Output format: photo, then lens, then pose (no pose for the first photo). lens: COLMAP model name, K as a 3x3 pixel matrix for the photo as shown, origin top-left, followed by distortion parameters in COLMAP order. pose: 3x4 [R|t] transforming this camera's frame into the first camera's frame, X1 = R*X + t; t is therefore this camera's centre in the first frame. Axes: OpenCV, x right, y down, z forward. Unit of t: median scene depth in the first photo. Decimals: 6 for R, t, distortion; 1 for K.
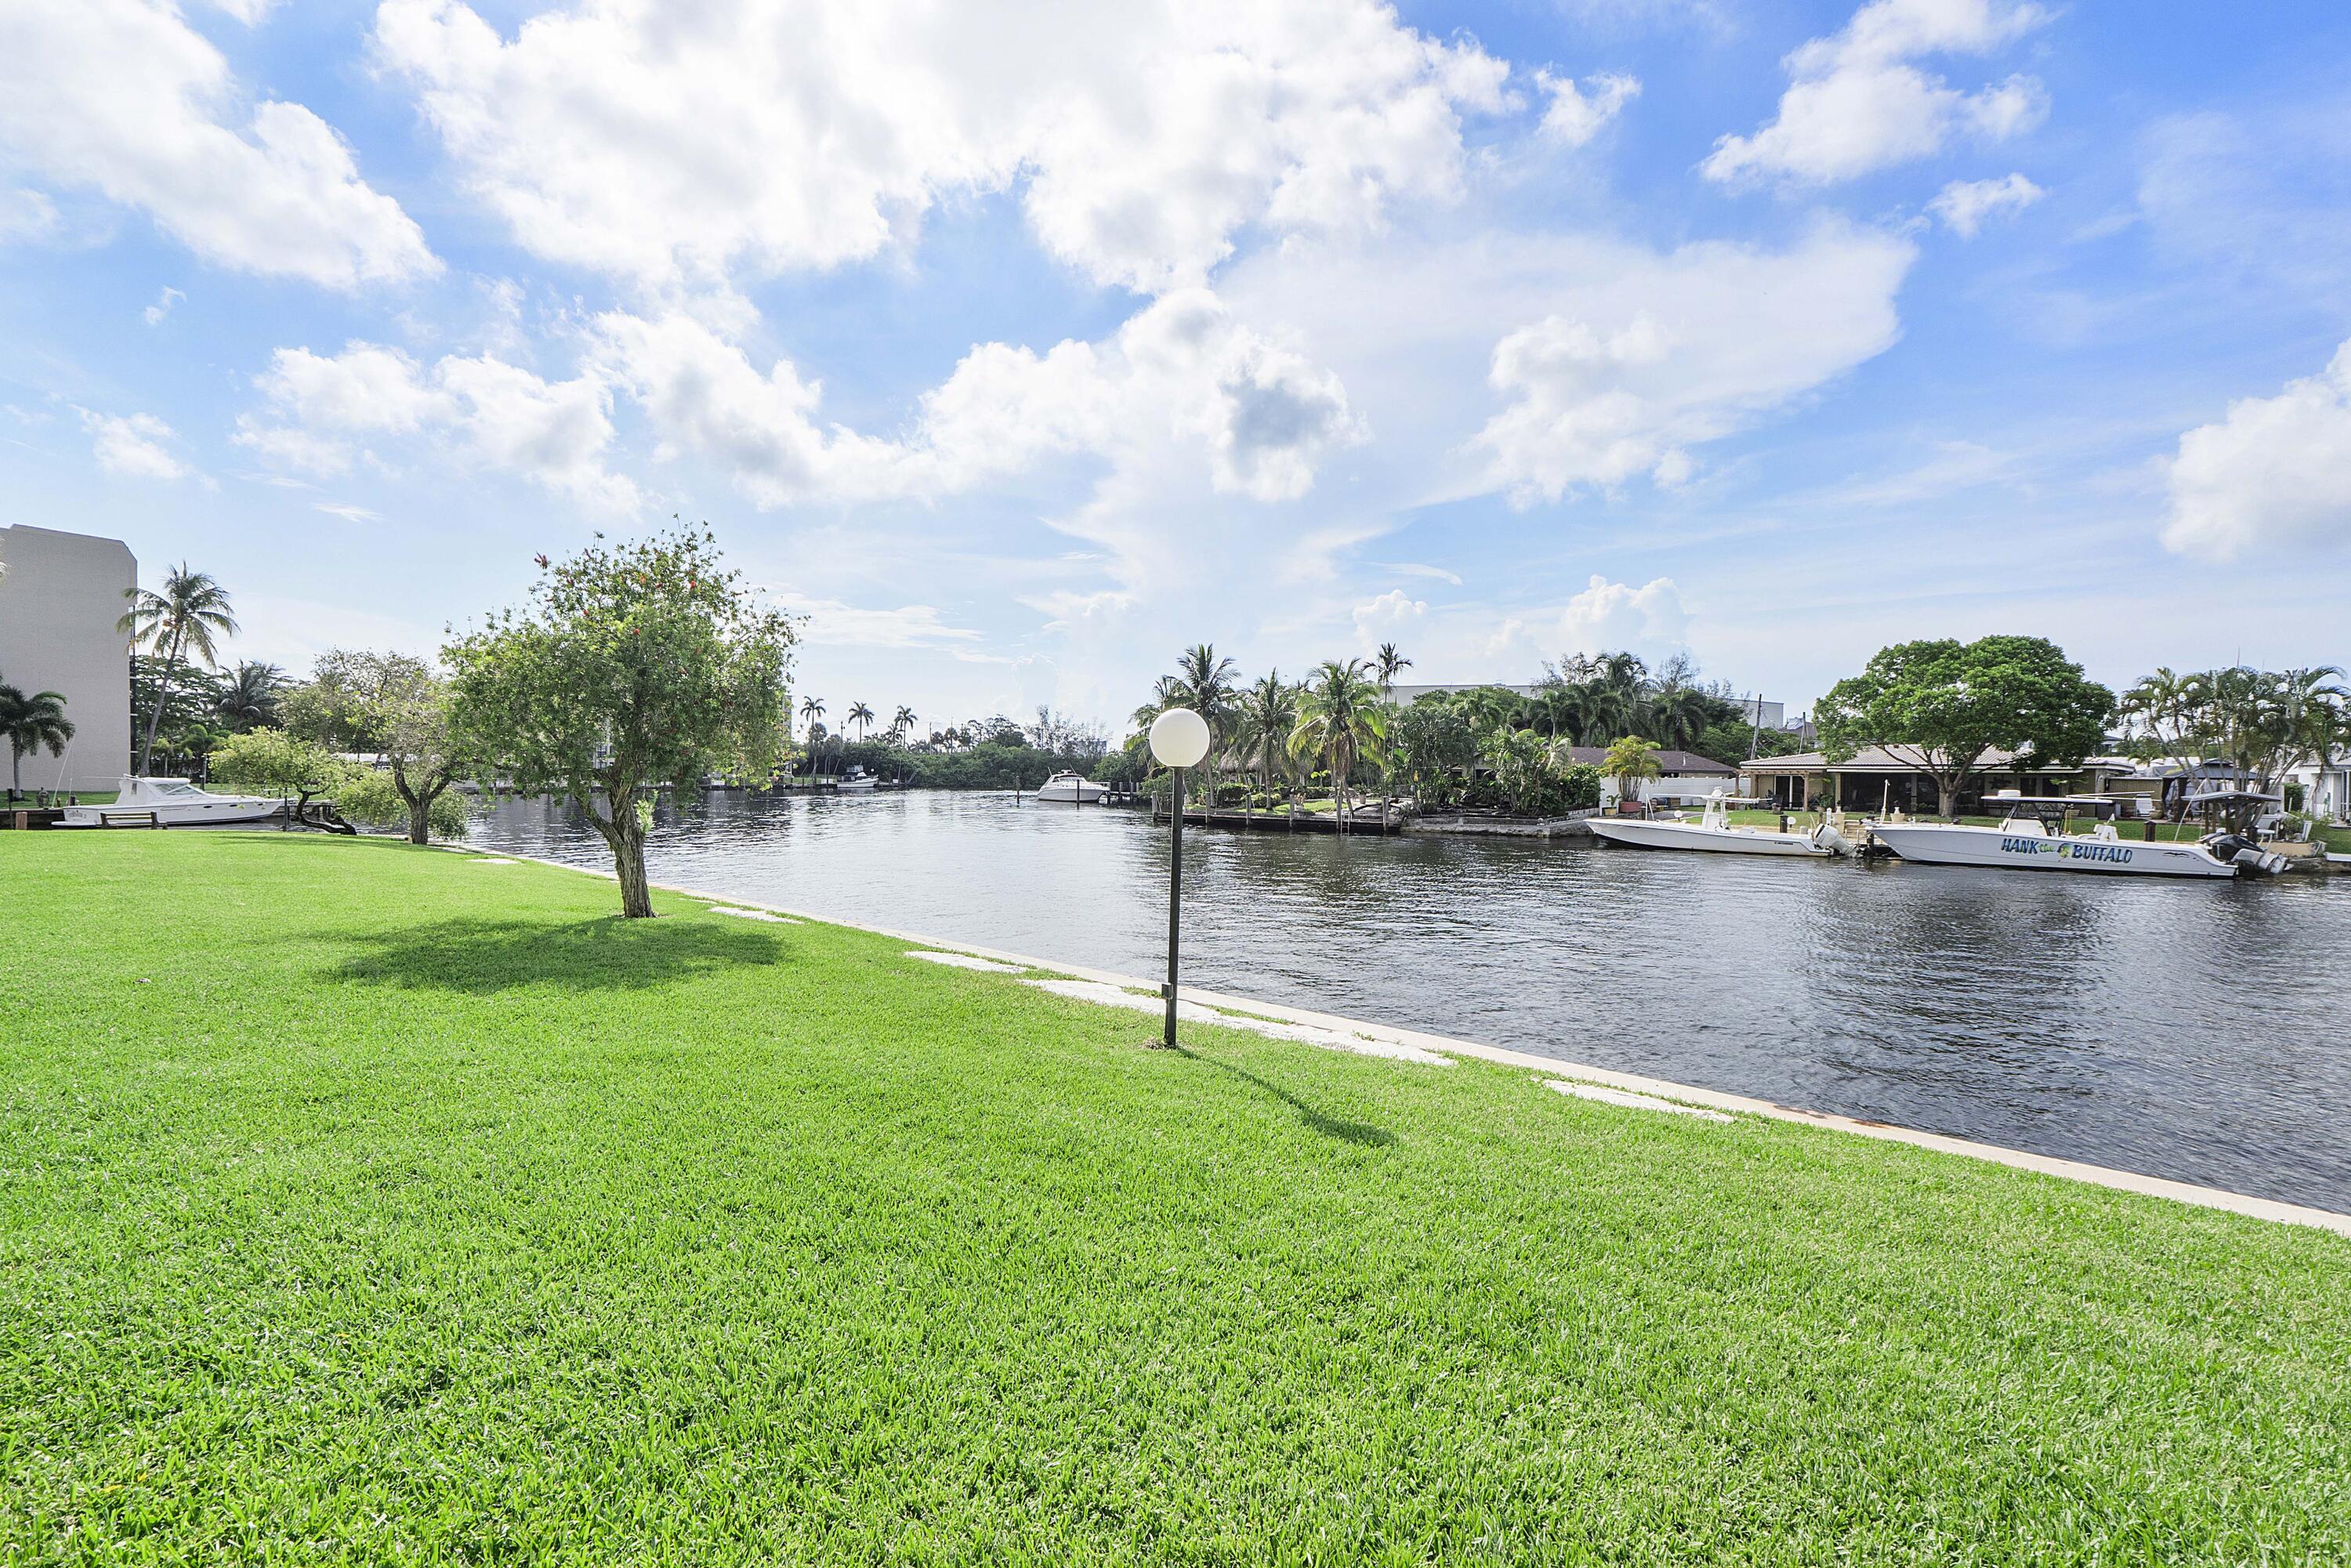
lens RADIAL K [[993.1, 0, 1181.2], [0, 993.1, 802.1], [0, 0, 1]] dist [-0.004671, -0.000792]
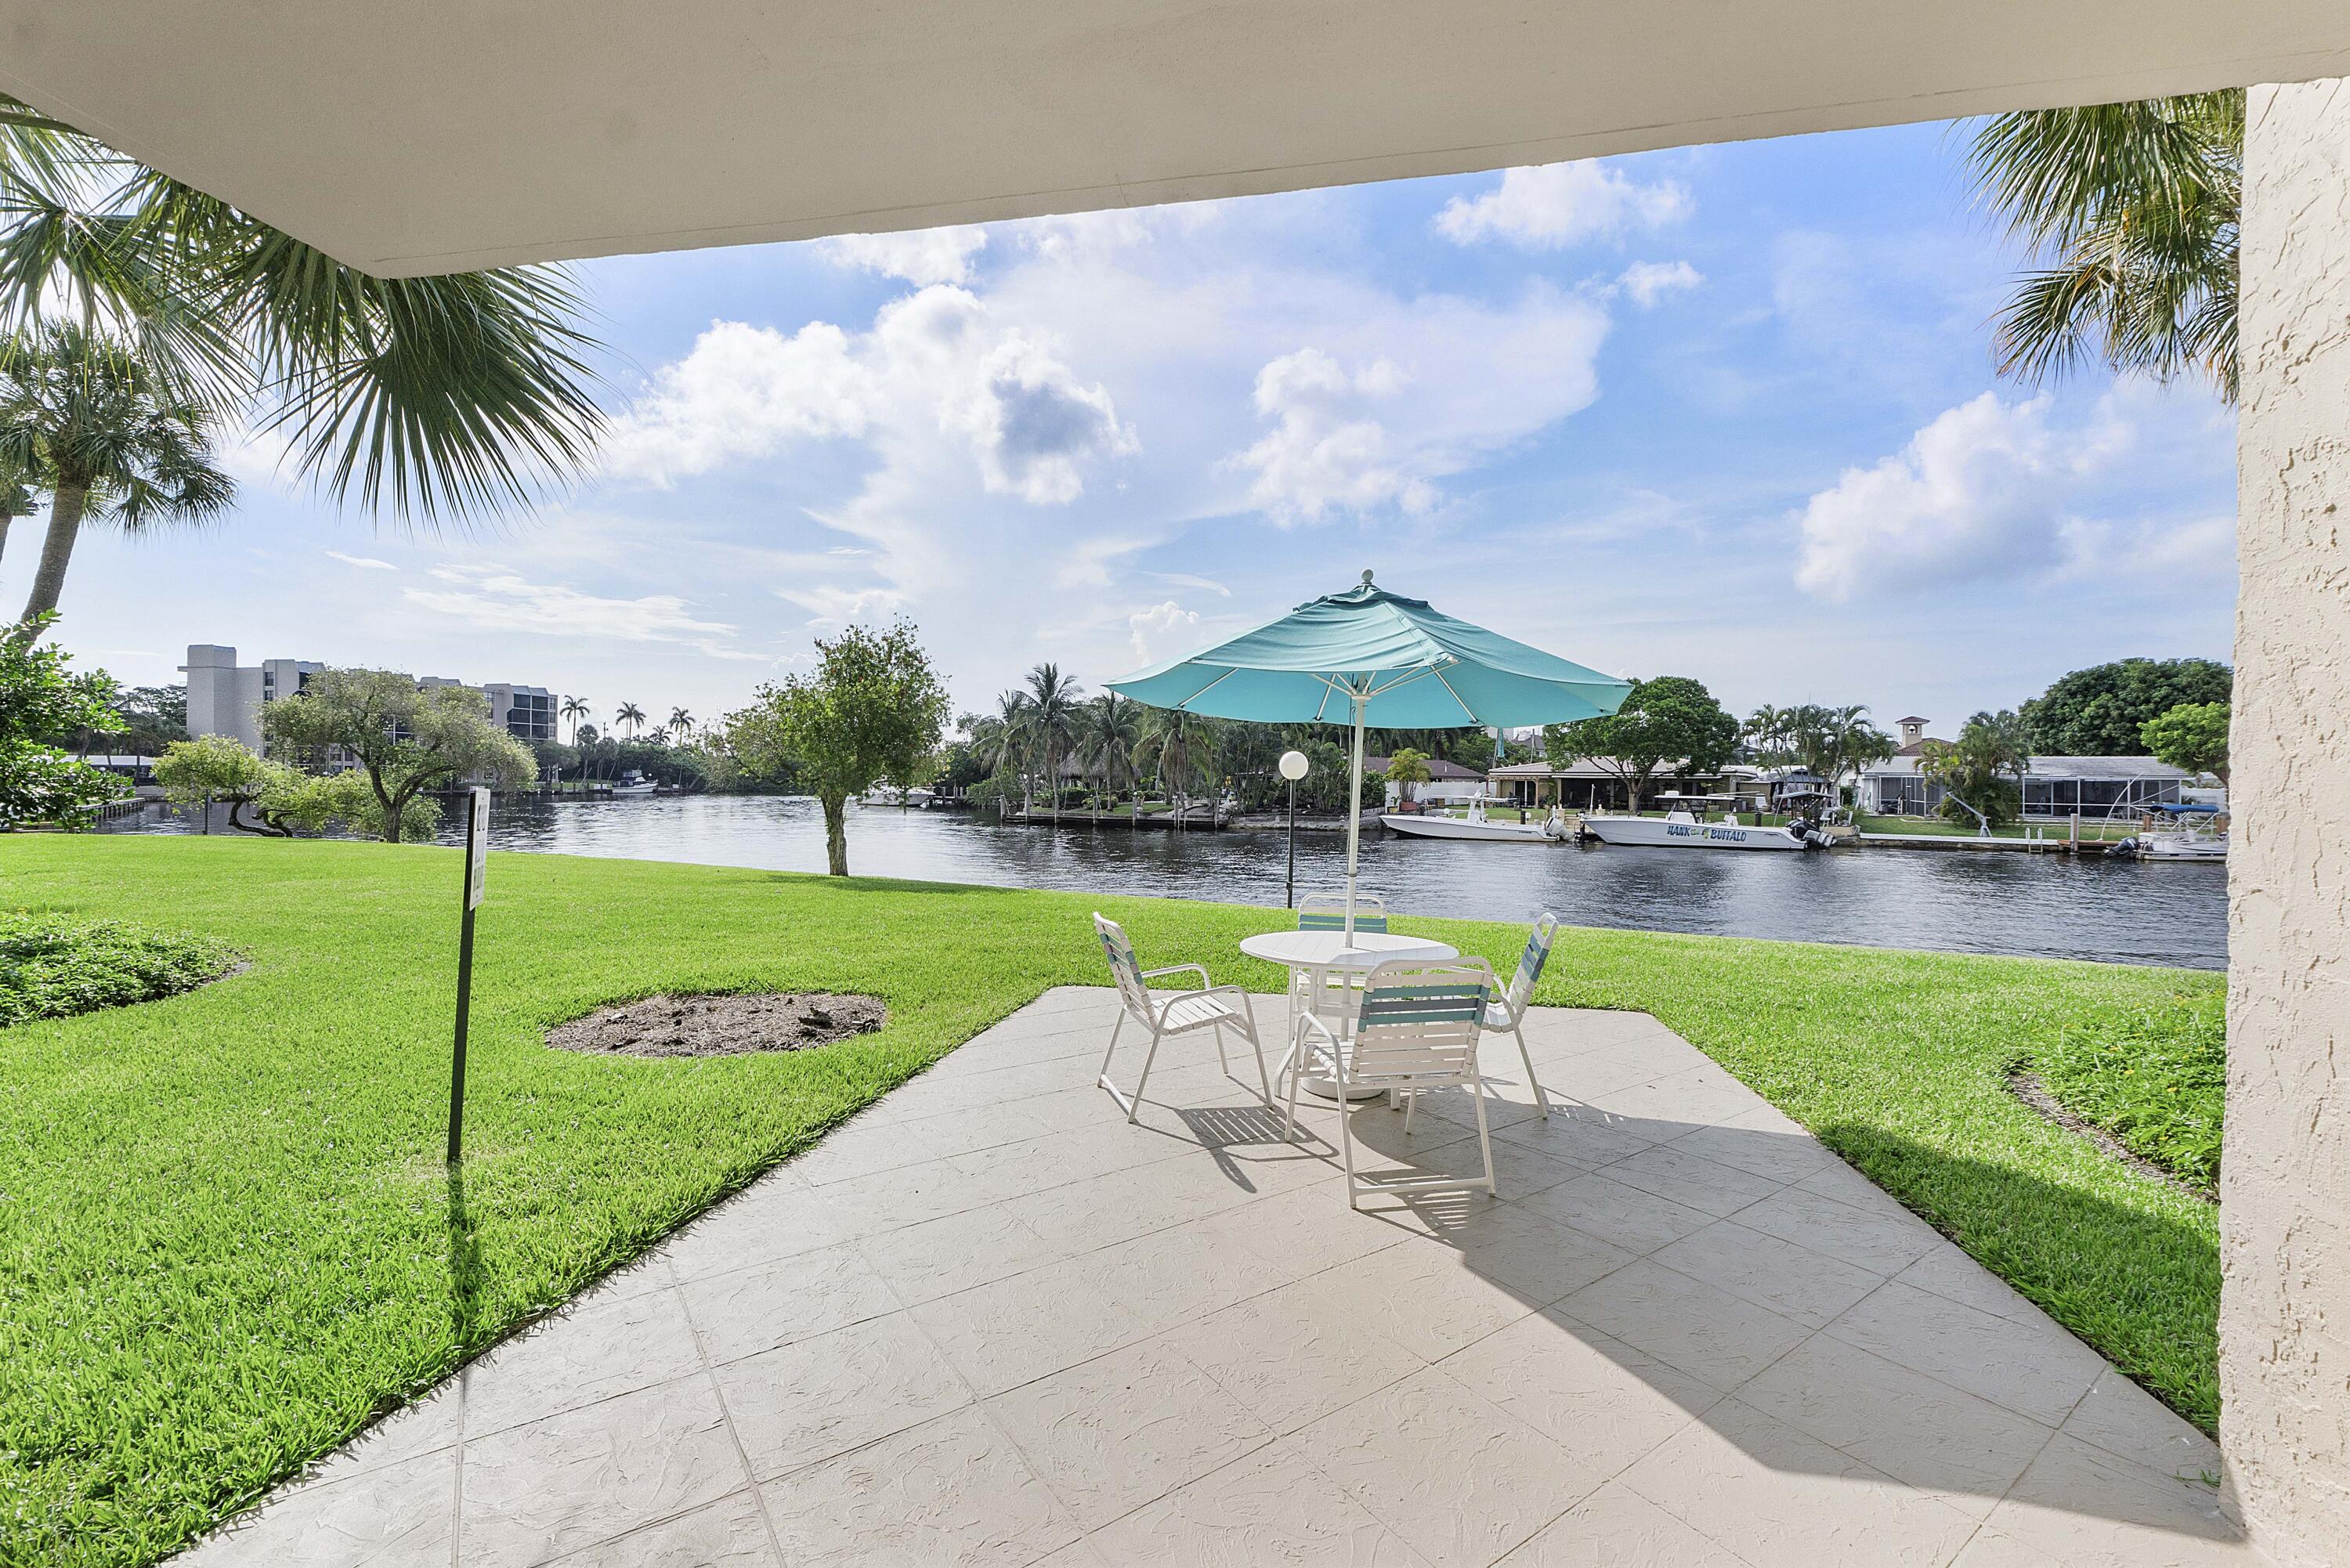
lens RADIAL K [[1001.2, 0, 1179.3], [0, 1001.2, 786.5], [0, 0, 1]] dist [-0.002867, -0.000523]
pose [[0.974583, -0.002090, 0.224019, -0.095750], [0.006613, 0.999789, -0.019442, 0.002690], [-0.223931, 0.020430, 0.974391, -0.135392]]
